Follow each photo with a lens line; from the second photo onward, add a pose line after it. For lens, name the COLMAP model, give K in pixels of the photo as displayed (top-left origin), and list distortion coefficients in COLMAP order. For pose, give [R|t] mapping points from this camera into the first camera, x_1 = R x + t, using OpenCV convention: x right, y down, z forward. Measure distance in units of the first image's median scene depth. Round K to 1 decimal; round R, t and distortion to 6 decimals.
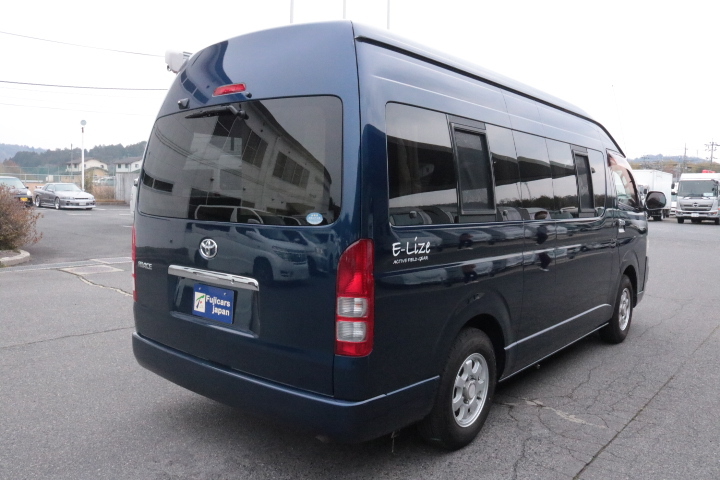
lens RADIAL K [[587.9, 0, 352.6], [0, 587.9, 238.7], [0, 0, 1]] dist [-0.141088, 0.106485]
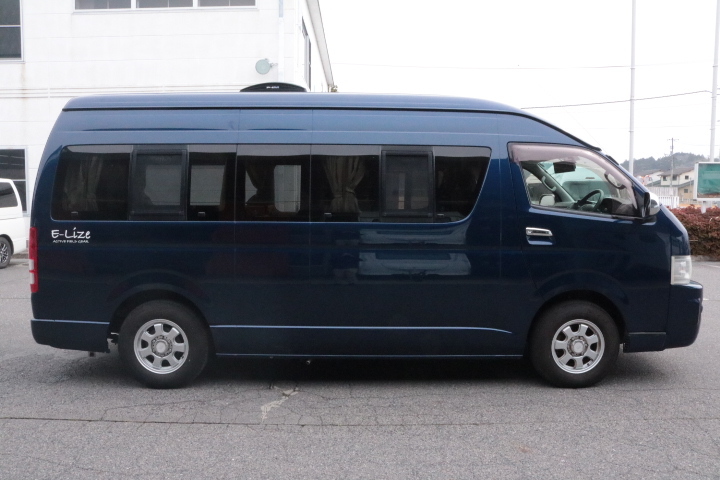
lens RADIAL K [[587.9, 0, 352.6], [0, 587.9, 238.7], [0, 0, 1]] dist [-0.141088, 0.106485]
pose [[0.644920, 0.028705, -0.763711, 1.378663], [-0.048185, 0.998833, -0.003147, -0.003482], [0.762730, 0.038829, 0.645550, 0.430078]]
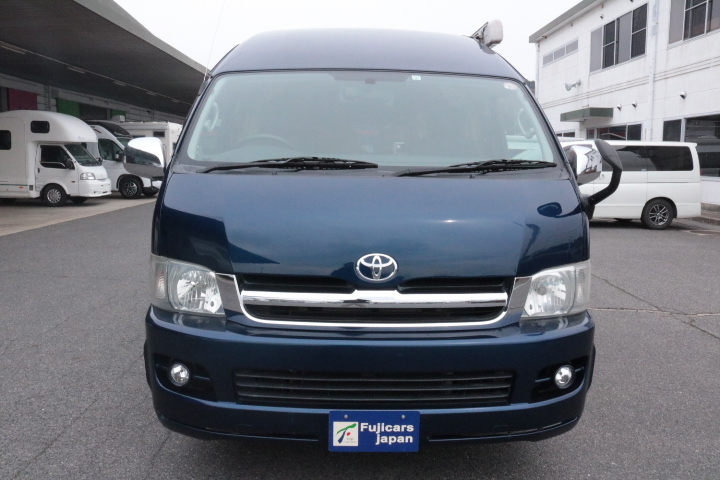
lens RADIAL K [[587.9, 0, 352.6], [0, 587.9, 238.7], [0, 0, 1]] dist [-0.141088, 0.106485]
pose [[-0.755001, 0.054361, -0.653467, 1.172900], [-0.085976, 0.979748, 0.180838, -0.162508], [0.650063, 0.192716, -0.735037, 2.407365]]
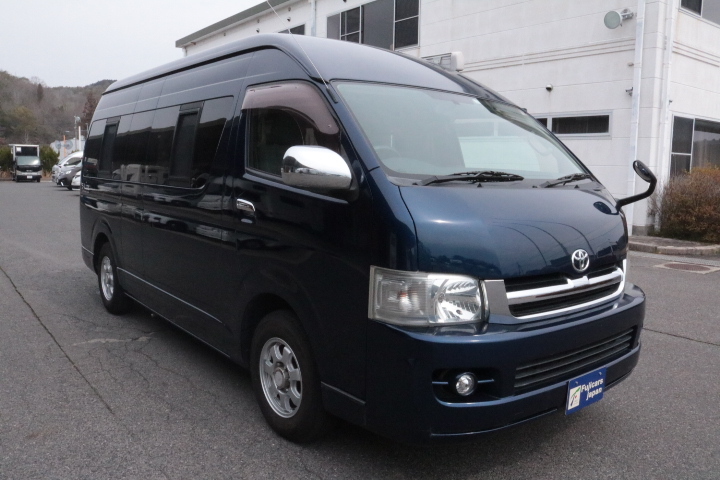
lens RADIAL K [[587.9, 0, 352.6], [0, 587.9, 238.7], [0, 0, 1]] dist [-0.141088, 0.106485]
pose [[-0.201151, 0.086985, -0.975691, 1.548334], [-0.108109, 0.987993, 0.110369, -0.105249], [0.973576, 0.127681, -0.189332, 1.837533]]
